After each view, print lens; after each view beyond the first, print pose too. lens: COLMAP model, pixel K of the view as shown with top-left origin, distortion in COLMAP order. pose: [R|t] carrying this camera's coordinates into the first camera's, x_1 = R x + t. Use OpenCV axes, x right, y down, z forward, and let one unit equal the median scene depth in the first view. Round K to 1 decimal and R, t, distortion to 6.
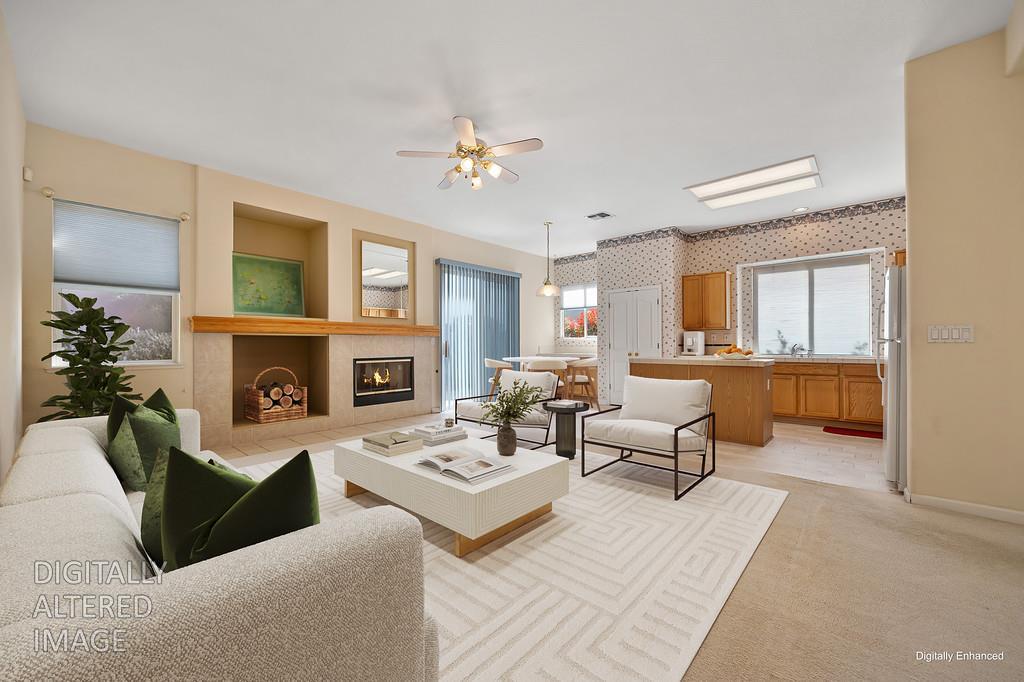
lens RADIAL K [[404.7, 0, 510.9], [0, 404.7, 341.4], [0, 0, 1]] dist [-0.002545, -0.000071]
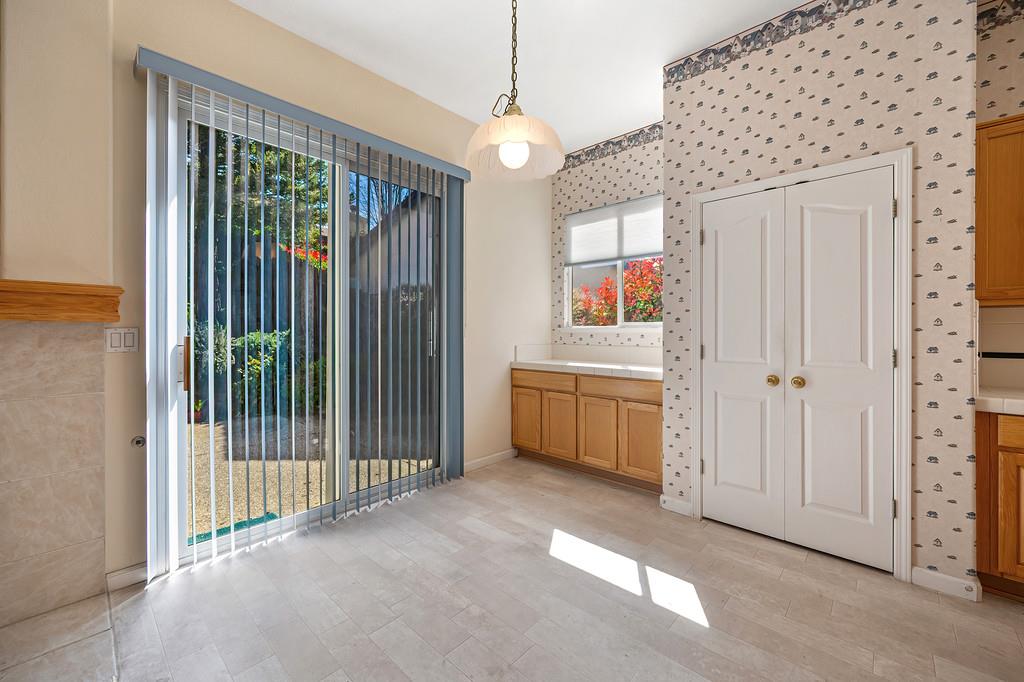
lens RADIAL K [[404.7, 0, 511.0], [0, 404.7, 330.8], [0, 0, 1]] dist [-0.002545, -0.000071]
pose [[0.999880, 0.005717, -0.014422, 0.096769], [-0.005578, 0.999938, 0.009649, -0.011562], [0.014476, -0.009567, 0.999849, 0.757871]]
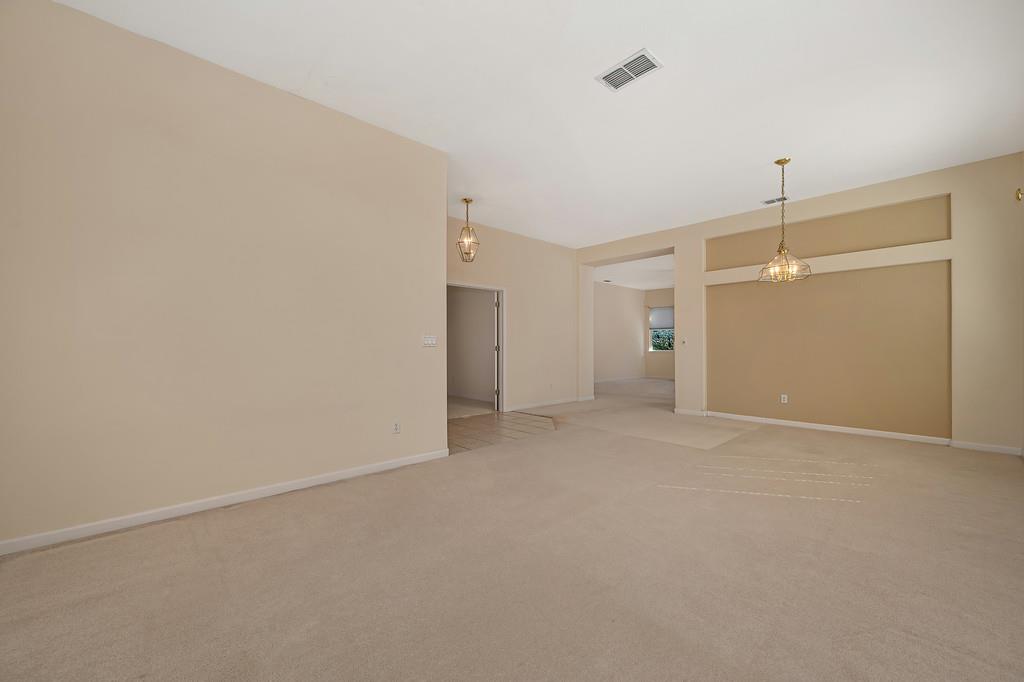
lens RADIAL K [[404.7, 0, 517.7], [0, 404.7, 342.6], [0, 0, 1]] dist [-0.002545, -0.000071]
pose [[-0.077834, -0.003890, -0.996959, 1.626292], [0.009092, 0.999948, -0.004611, -0.006924], [0.996925, -0.009423, -0.077795, 0.019452]]
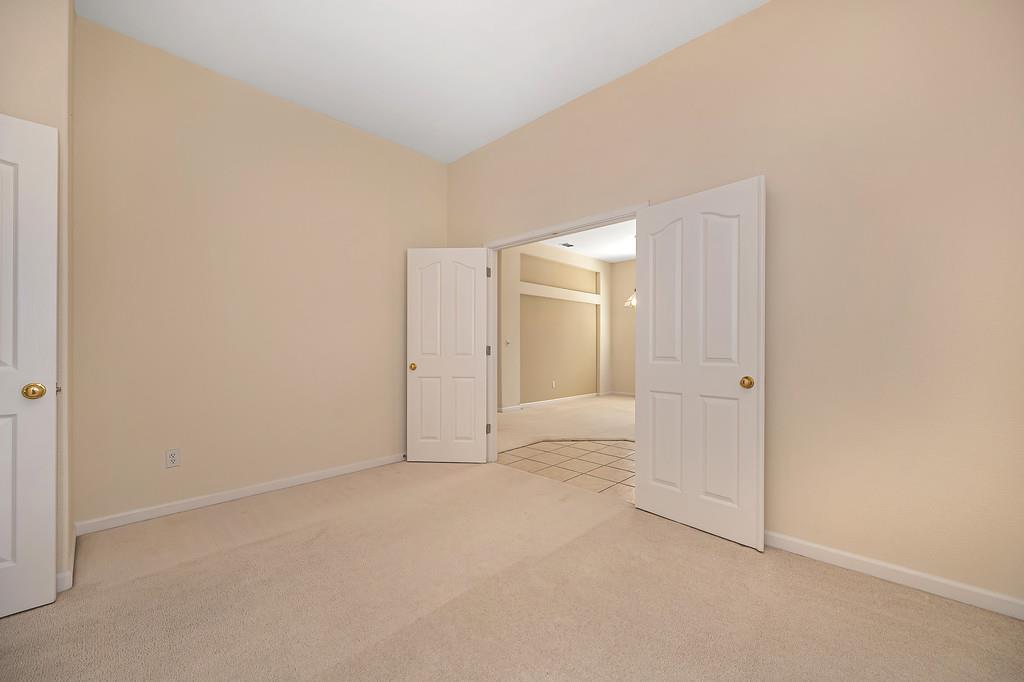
lens RADIAL K [[404.7, 0, 513.9], [0, 404.7, 342.9], [0, 0, 1]] dist [-0.002545, -0.000071]
pose [[0.999553, 0.006392, -0.029198, 0.609060], [-0.006247, 0.999968, 0.005044, -0.016786], [0.029229, -0.004860, 0.999561, -0.735628]]
